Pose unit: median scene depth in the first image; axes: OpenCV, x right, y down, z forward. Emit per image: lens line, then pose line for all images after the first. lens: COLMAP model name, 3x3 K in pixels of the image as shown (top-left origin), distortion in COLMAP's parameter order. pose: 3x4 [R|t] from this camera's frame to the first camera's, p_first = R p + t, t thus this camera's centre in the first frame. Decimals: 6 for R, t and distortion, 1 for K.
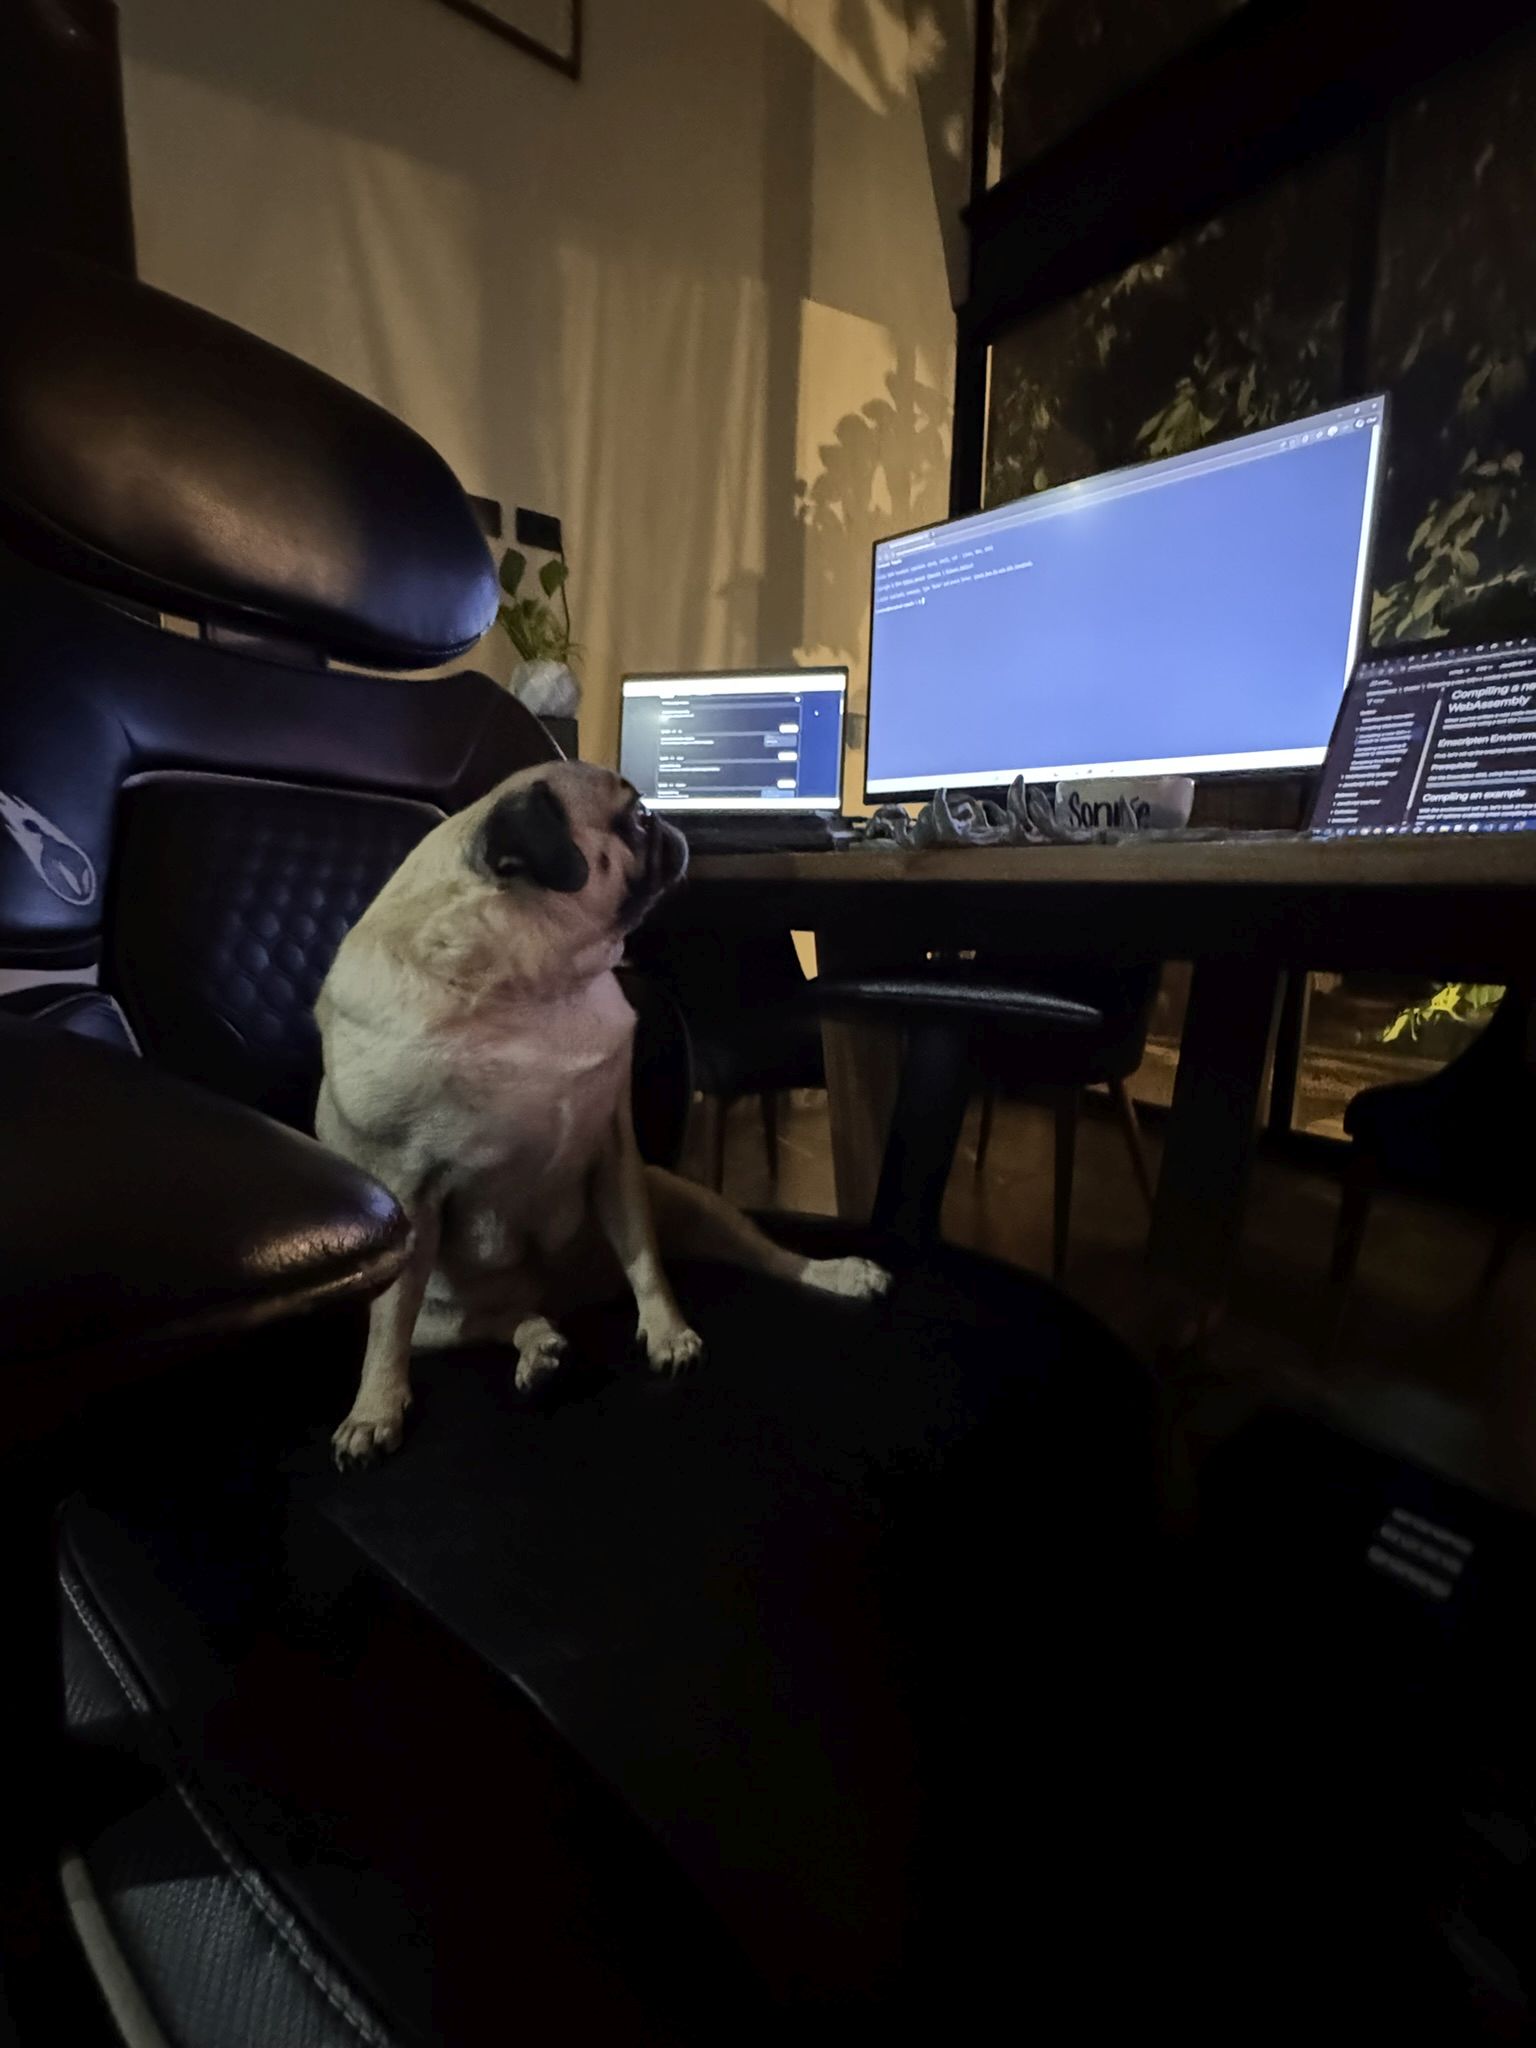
lens RADIAL K [[880.6, 0, 764.8], [0, 880.6, 1025.5], [0, 0, 1]] dist [-0.014500, 0.000240]
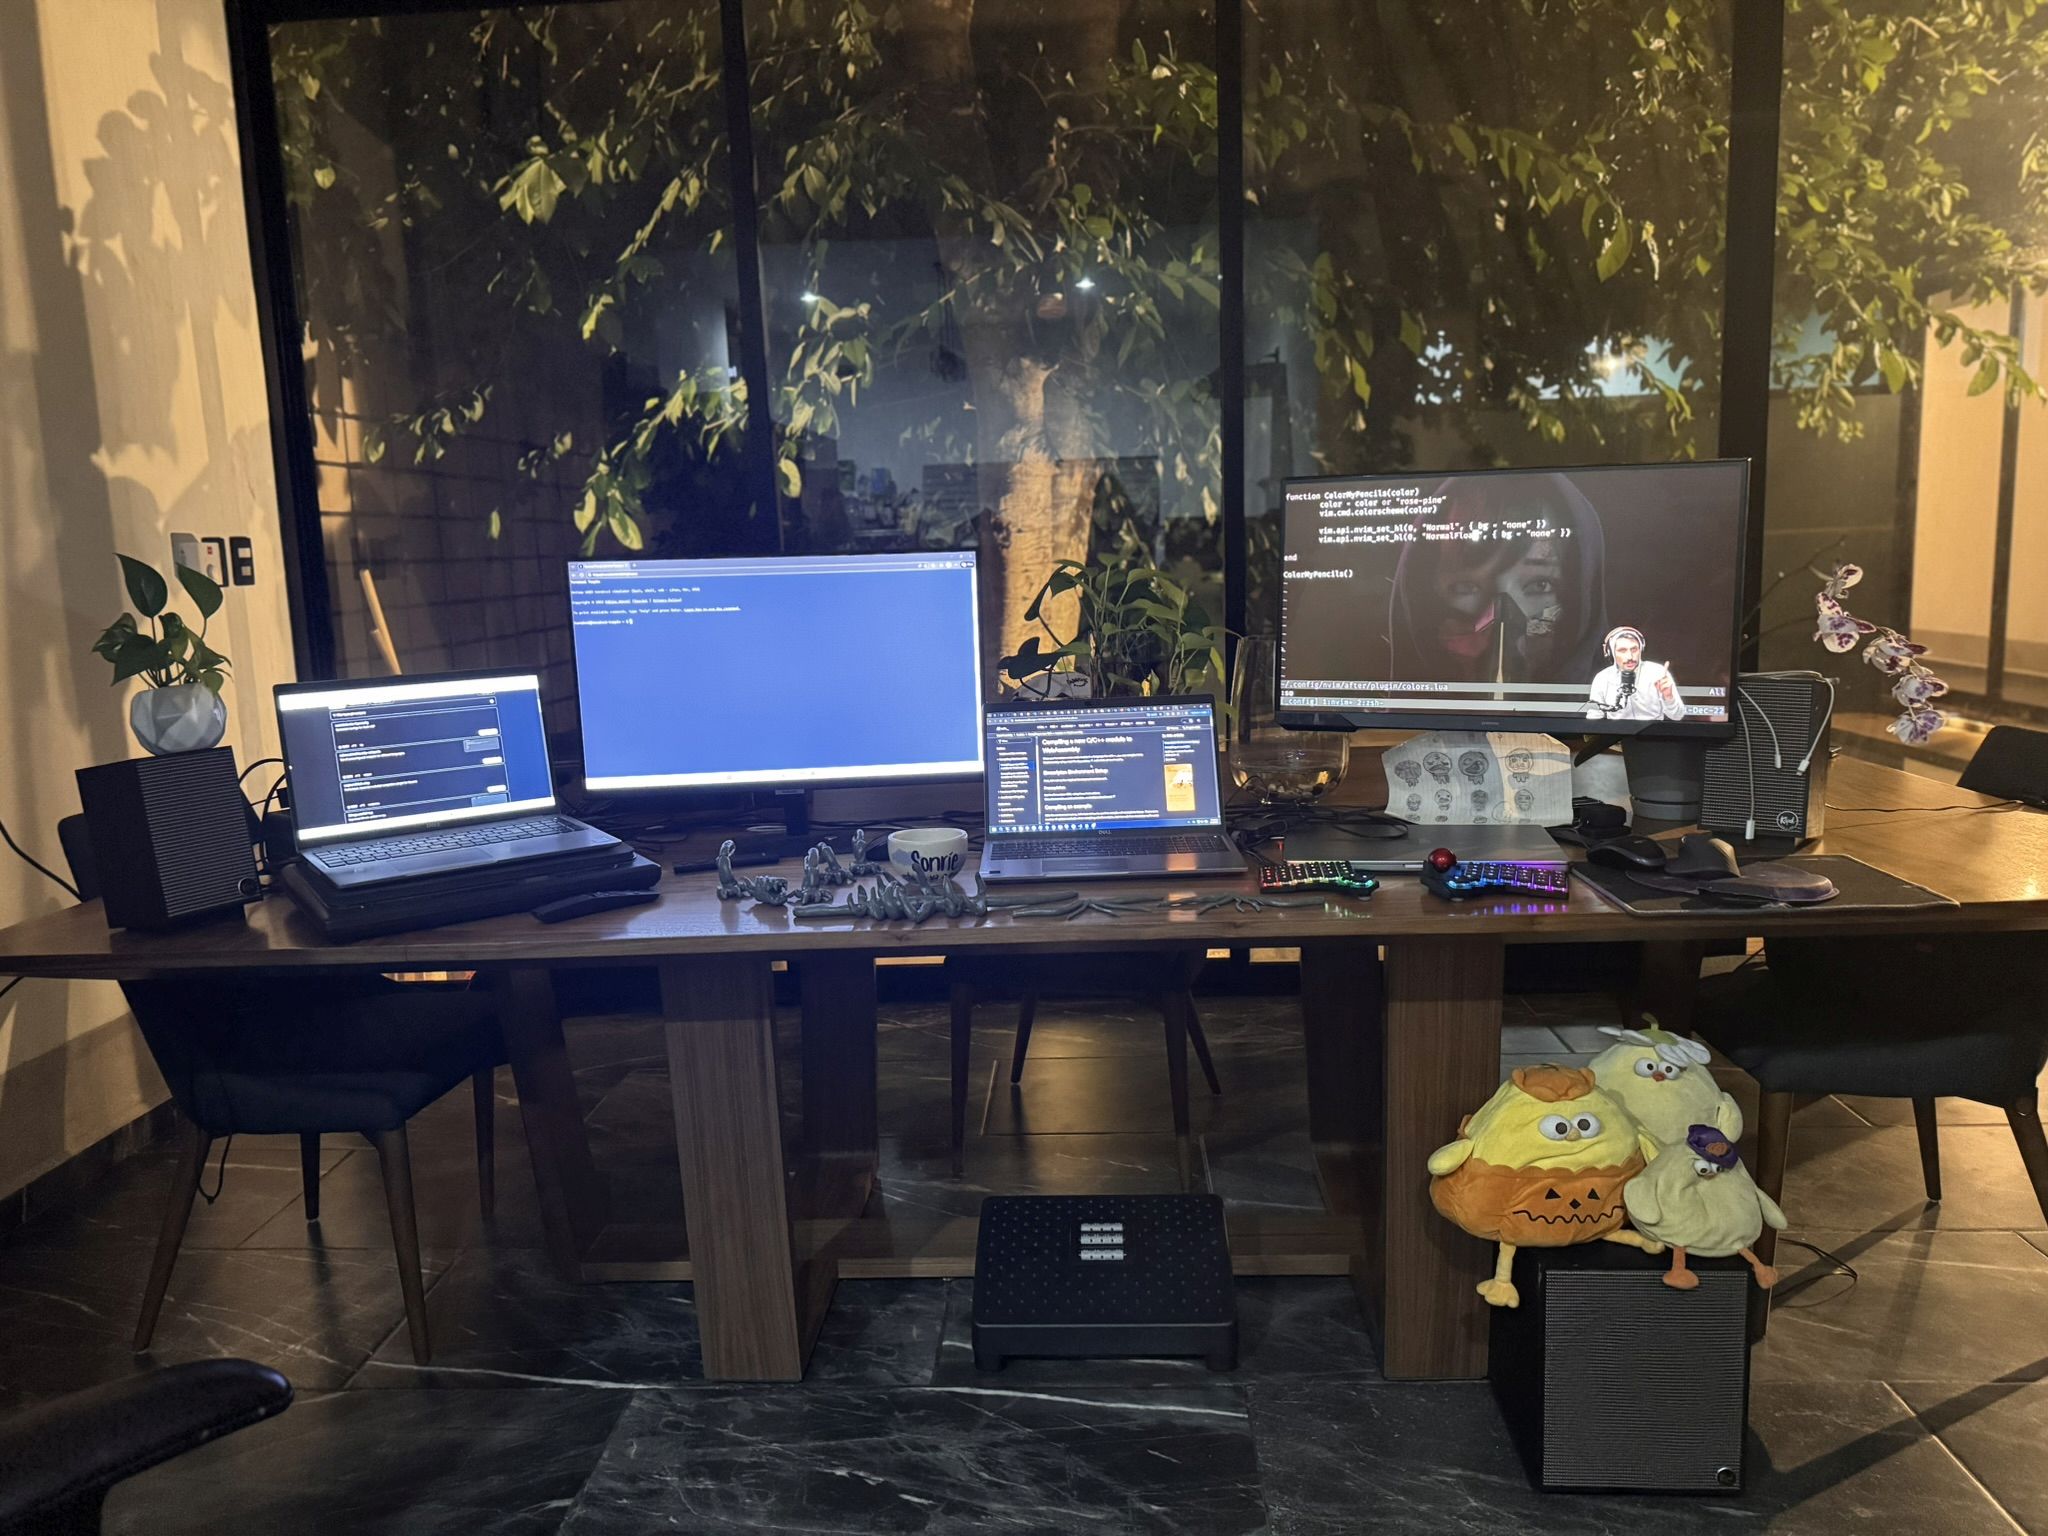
lens RADIAL K [[1428.8, 0, 1033.7], [0, 1428.8, 764.1], [0, 0, 1]] dist [0.004902, -0.008933]
pose [[0.631280, -0.152556, 0.760402, -0.698356], [0.170220, 0.983810, 0.056062, -0.254273], [-0.756644, 0.094045, 0.647028, -0.410111]]
